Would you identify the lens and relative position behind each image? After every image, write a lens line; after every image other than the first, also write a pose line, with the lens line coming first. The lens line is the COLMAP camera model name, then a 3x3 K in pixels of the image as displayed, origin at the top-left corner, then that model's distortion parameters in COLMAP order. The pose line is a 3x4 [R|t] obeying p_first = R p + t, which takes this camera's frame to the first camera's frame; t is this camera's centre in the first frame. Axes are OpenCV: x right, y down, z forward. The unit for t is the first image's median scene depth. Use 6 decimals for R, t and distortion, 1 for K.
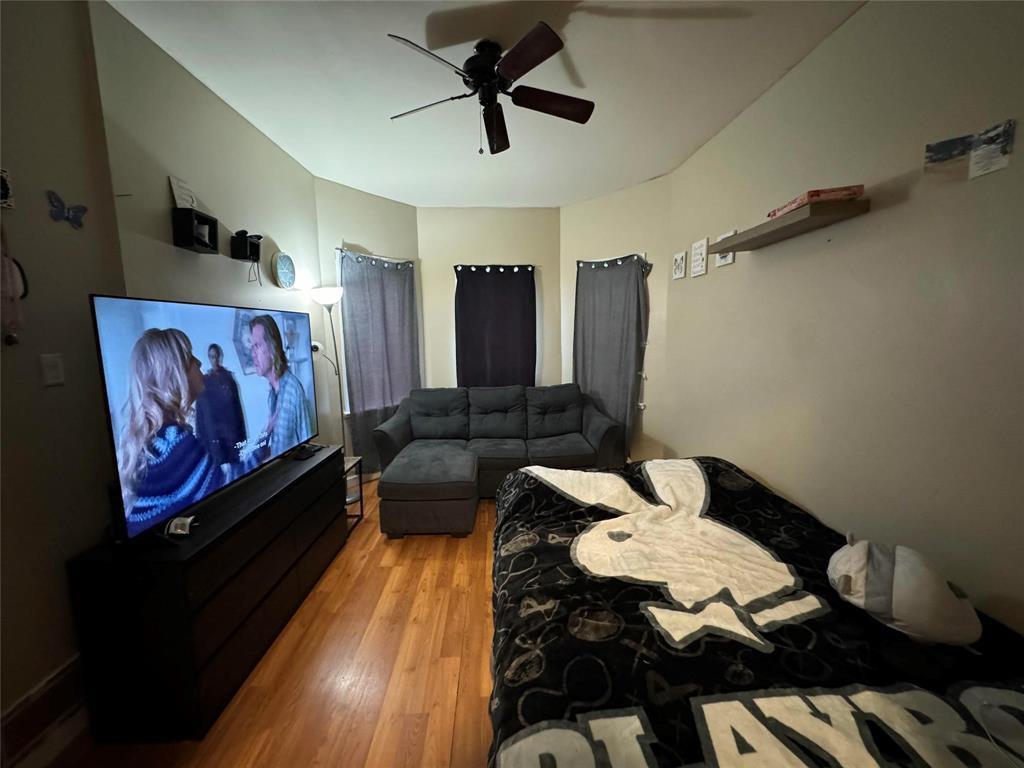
lens RADIAL K [[411.2, 0, 512.0], [0, 411.2, 384.0], [0, 0, 1]] dist [0.000679, 0.000038]
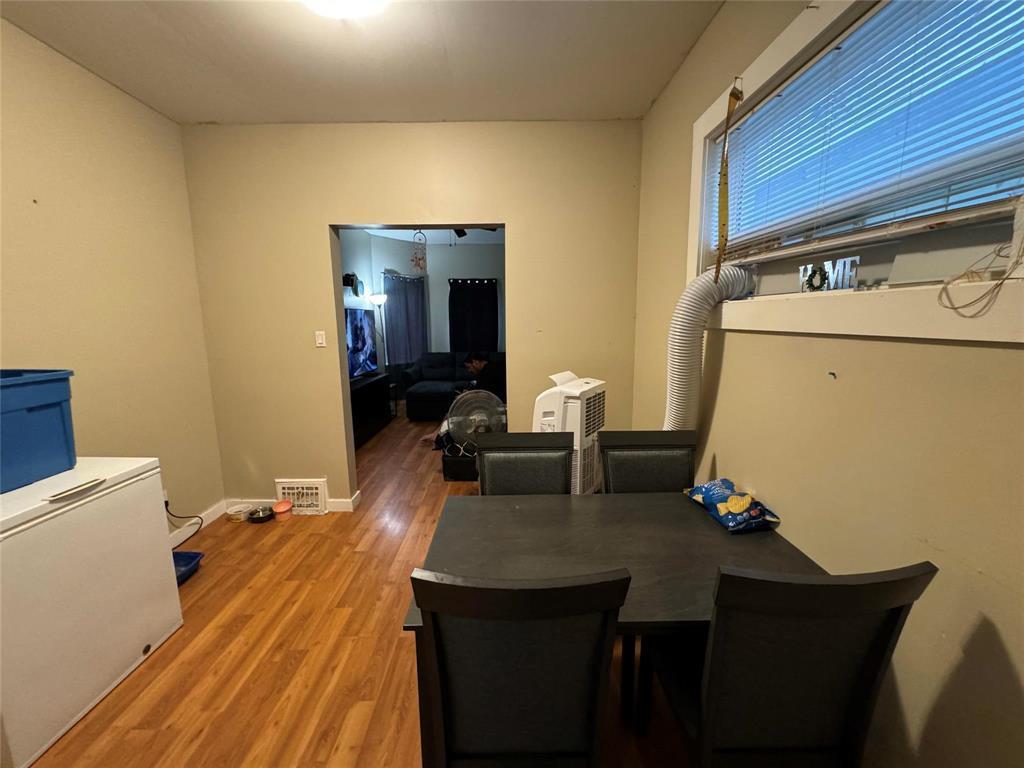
lens RADIAL K [[411.2, 0, 512.0], [0, 411.2, 384.0], [0, 0, 1]] dist [0.000679, 0.000038]
pose [[0.999508, 0.012289, -0.028855, 0.188133], [-0.011387, 0.999447, 0.031234, 0.089510], [0.029223, -0.030890, 0.999095, -0.738370]]
